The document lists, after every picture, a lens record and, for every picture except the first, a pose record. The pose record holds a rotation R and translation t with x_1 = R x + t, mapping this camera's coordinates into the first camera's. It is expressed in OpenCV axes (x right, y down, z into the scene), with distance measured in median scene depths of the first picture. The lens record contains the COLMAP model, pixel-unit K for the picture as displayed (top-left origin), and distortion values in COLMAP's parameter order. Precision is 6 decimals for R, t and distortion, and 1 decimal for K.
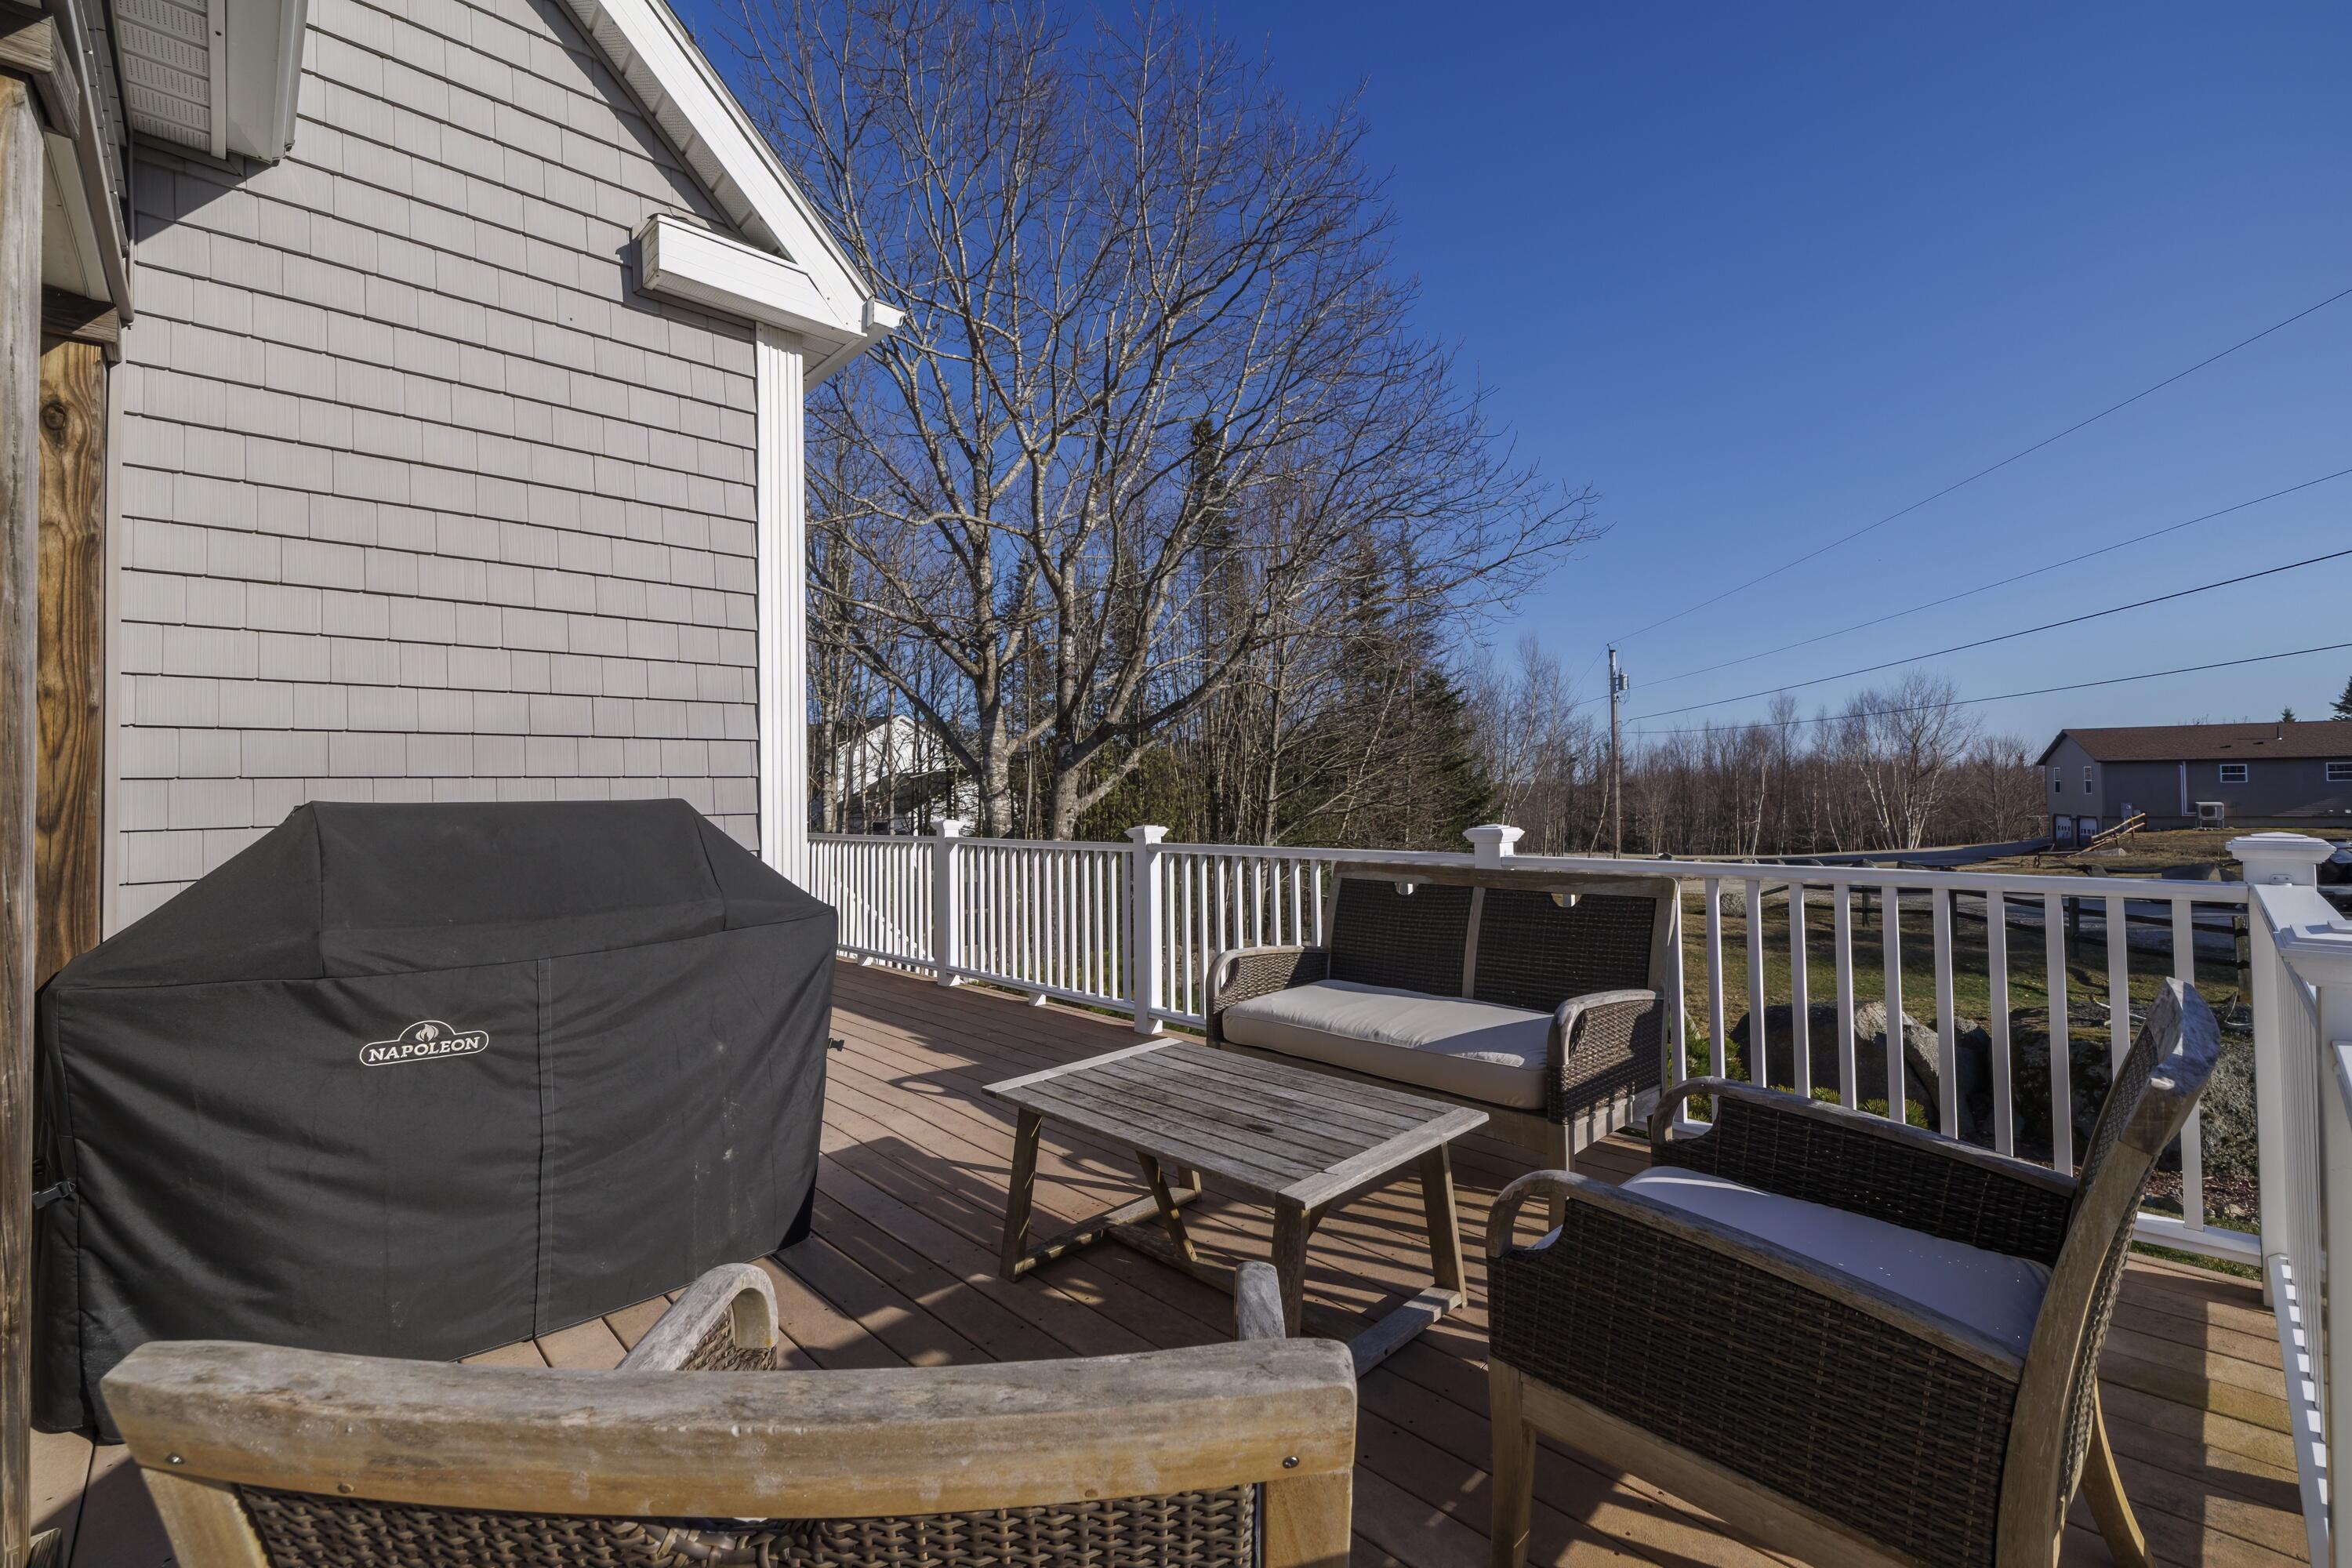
lens RADIAL K [[1006.9, 0, 1183.4], [0, 1006.9, 782.4], [0, 0, 1]] dist [-0.003843, -0.000213]
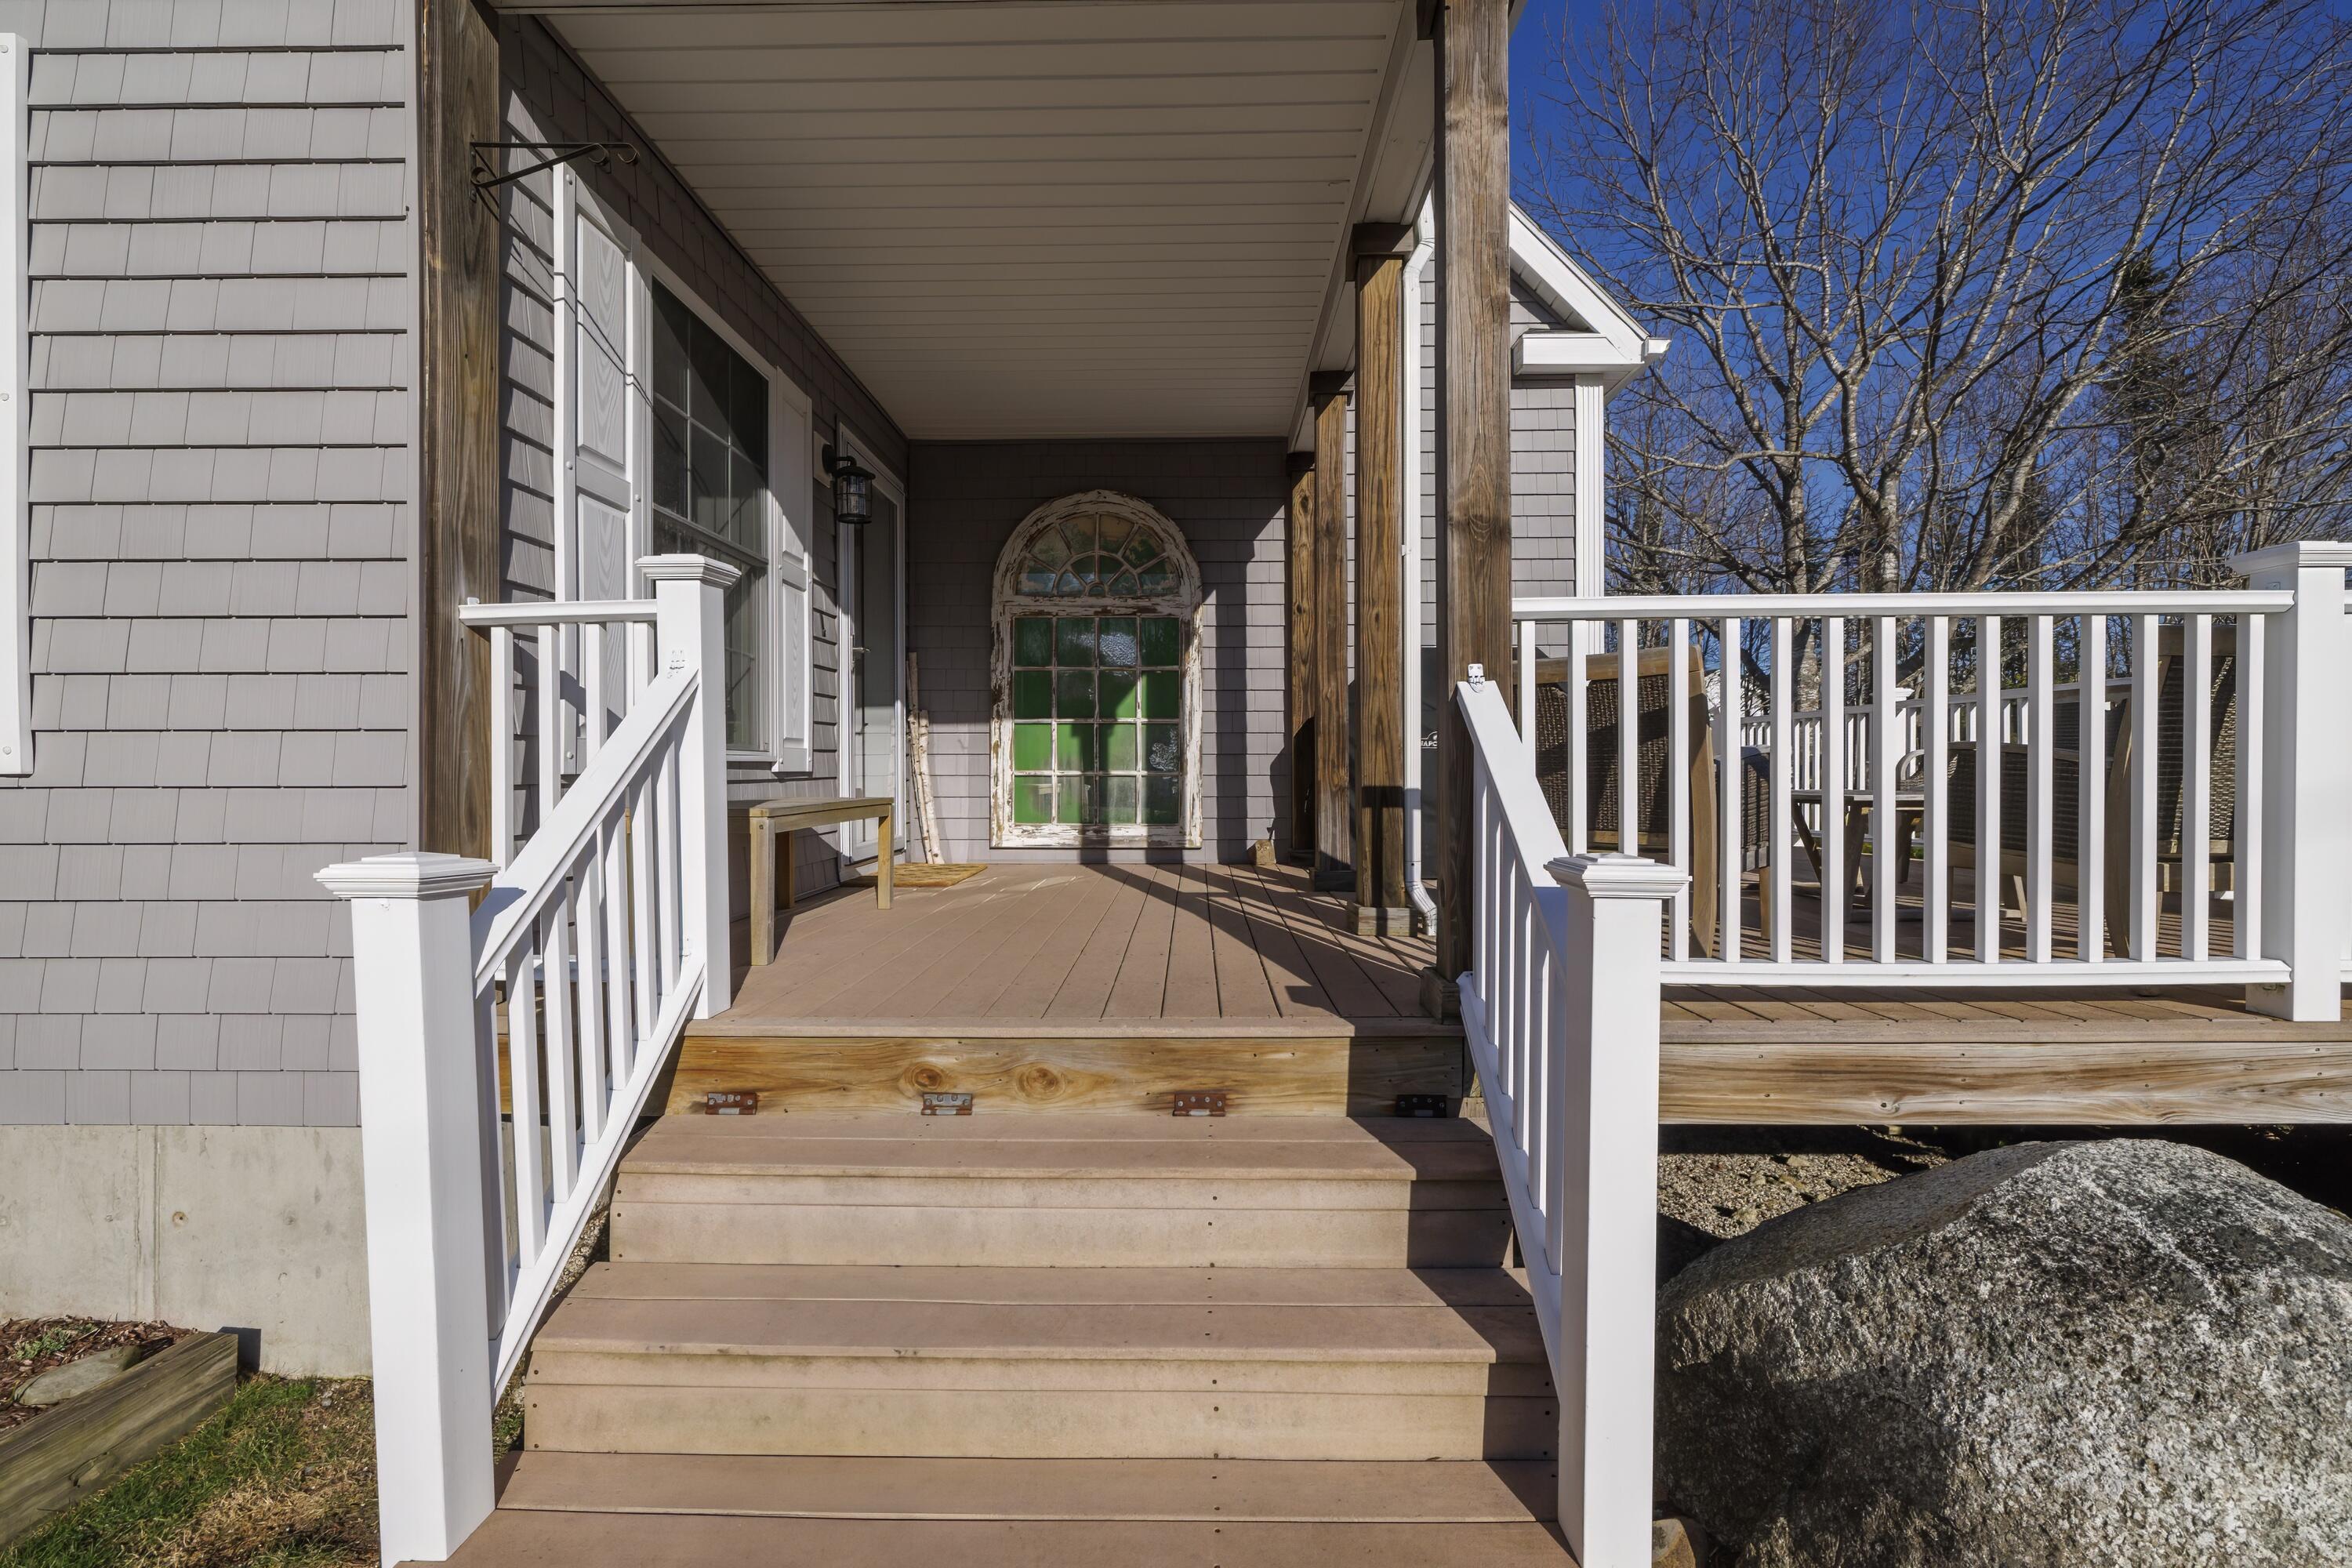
lens RADIAL K [[1006.9, 0, 1180.3], [0, 1006.9, 783.8], [0, 0, 1]] dist [-0.003843, -0.000213]
pose [[0.717953, 0.018176, -0.695854, 0.076898], [0.003761, 0.999543, 0.029989, 0.047363], [0.696081, -0.024148, 0.717557, -0.185617]]
